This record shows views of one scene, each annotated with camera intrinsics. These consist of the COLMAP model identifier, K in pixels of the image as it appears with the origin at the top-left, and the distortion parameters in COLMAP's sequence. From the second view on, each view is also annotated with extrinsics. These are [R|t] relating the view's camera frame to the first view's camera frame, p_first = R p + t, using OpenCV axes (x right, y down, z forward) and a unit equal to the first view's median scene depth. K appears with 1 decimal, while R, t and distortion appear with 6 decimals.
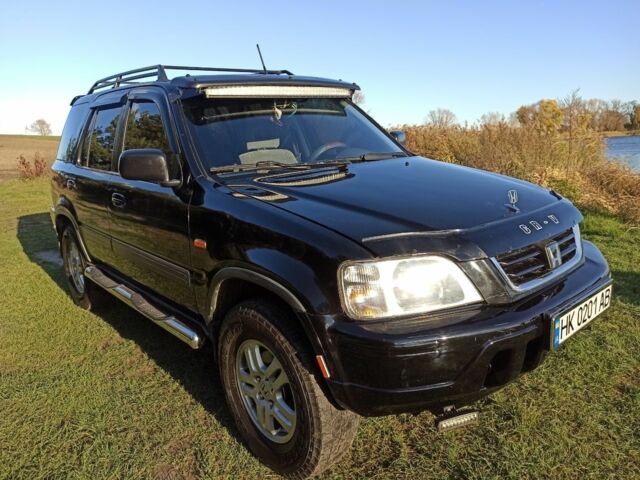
lens RADIAL K [[469.8, 0, 320.0], [0, 469.8, 240.0], [0, 0, 1]] dist [0.045230, -0.032238]
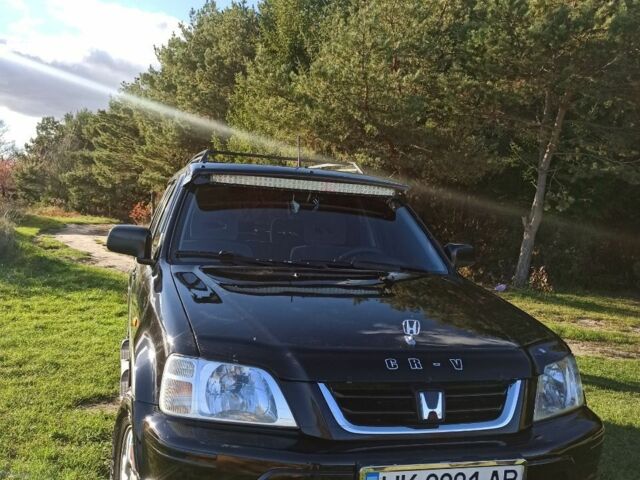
lens RADIAL K [[625.3, 0, 322.6], [0, 625.3, 240.2], [0, 0, 1]] dist [0.057484, -0.040519]
pose [[0.907177, 0.125785, -0.401507, 0.720637], [-0.203119, 0.966630, -0.156105, -0.035582], [0.368473, 0.223169, 0.902454, -0.122950]]
